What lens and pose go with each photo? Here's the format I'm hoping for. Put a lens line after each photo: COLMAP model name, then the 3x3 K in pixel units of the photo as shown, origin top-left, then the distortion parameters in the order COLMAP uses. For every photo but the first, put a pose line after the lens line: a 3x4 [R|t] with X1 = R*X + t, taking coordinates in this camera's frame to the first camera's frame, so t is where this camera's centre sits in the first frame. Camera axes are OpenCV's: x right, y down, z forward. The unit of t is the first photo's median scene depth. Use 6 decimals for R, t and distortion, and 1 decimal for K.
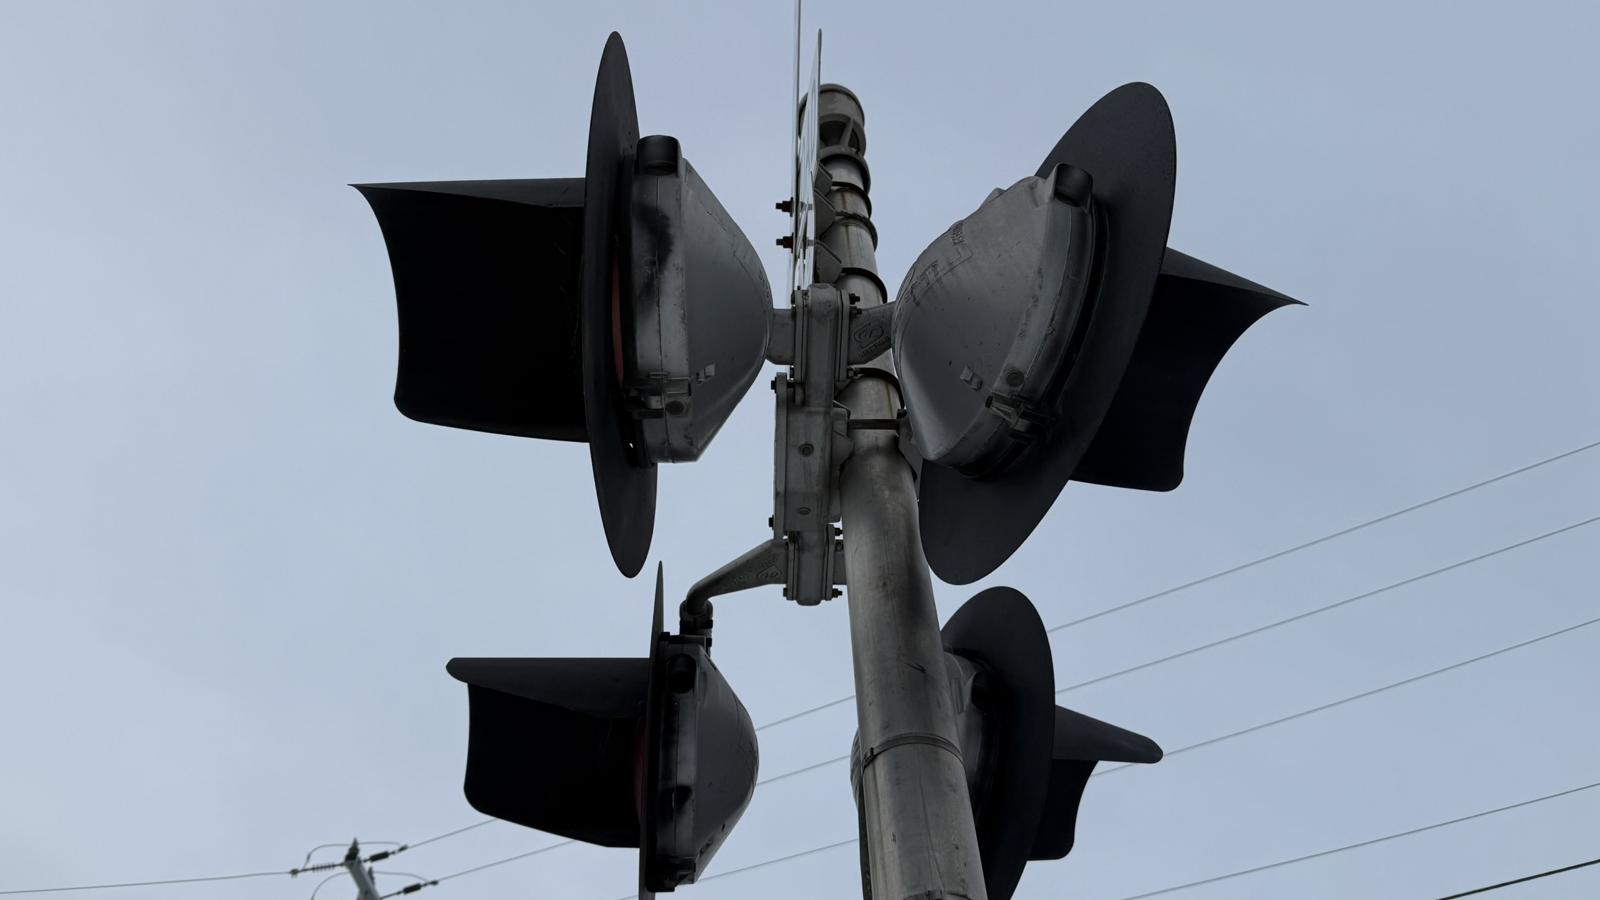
lens RADIAL K [[1124.9, 0, 802.5], [0, 1124.9, 441.2], [0, 0, 1]] dist [0.101410, -0.196187]
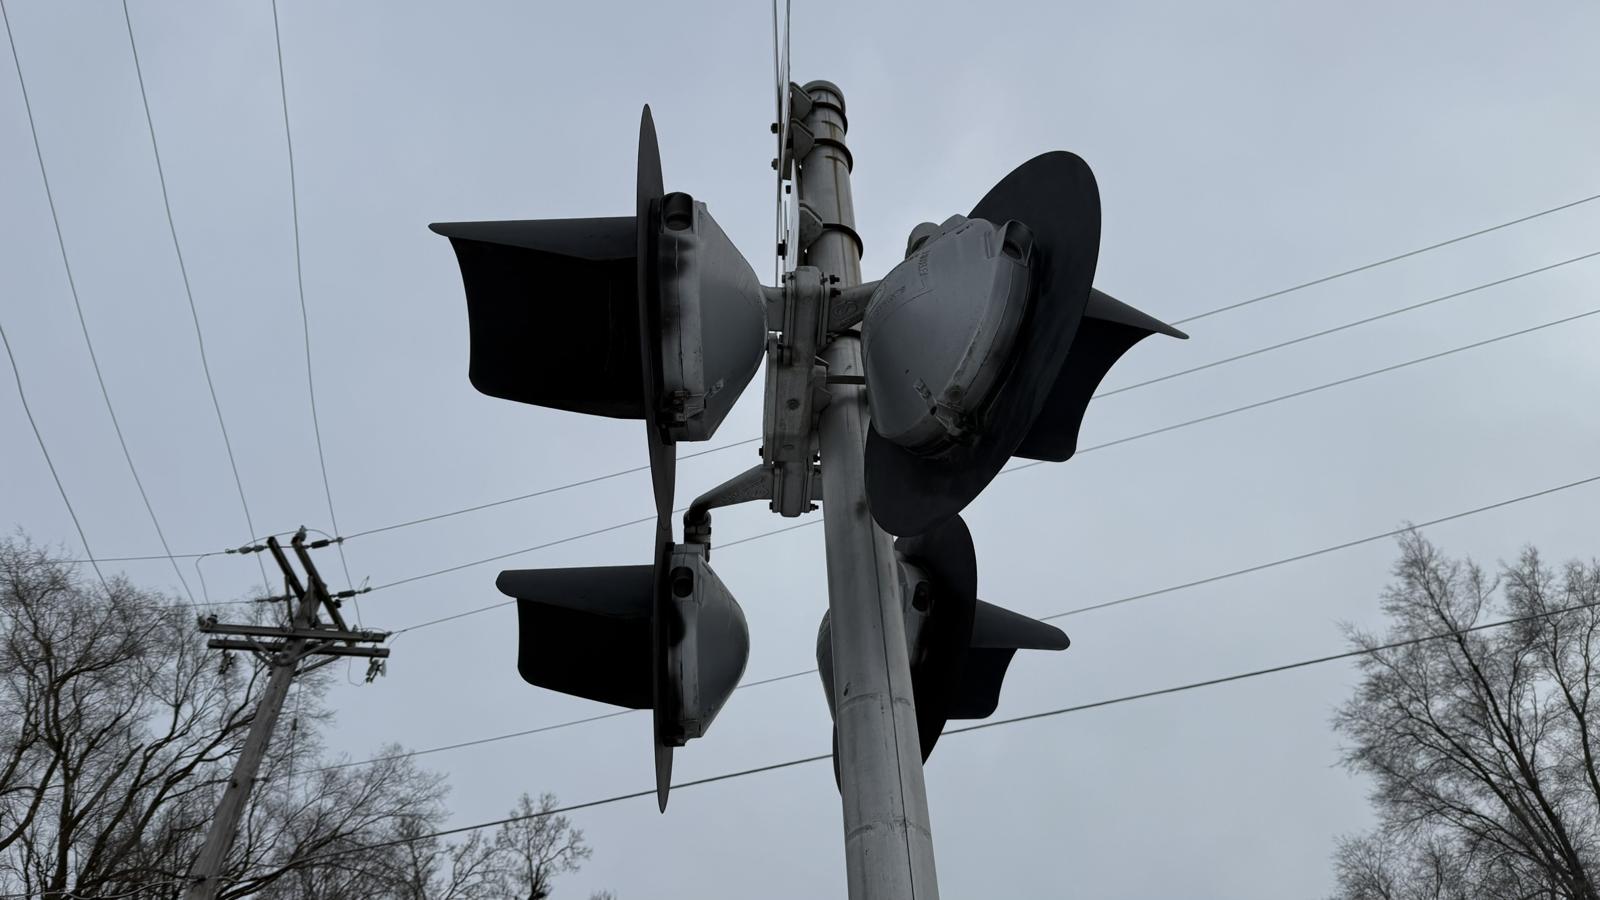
lens RADIAL K [[1124.9, 0, 802.5], [0, 1124.9, 441.2], [0, 0, 1]] dist [0.101410, -0.196187]
pose [[0.999608, 0.022575, 0.016545, -0.003969], [-0.024967, 0.986381, 0.162573, -0.147779], [-0.012649, -0.162922, 0.986558, -0.201937]]
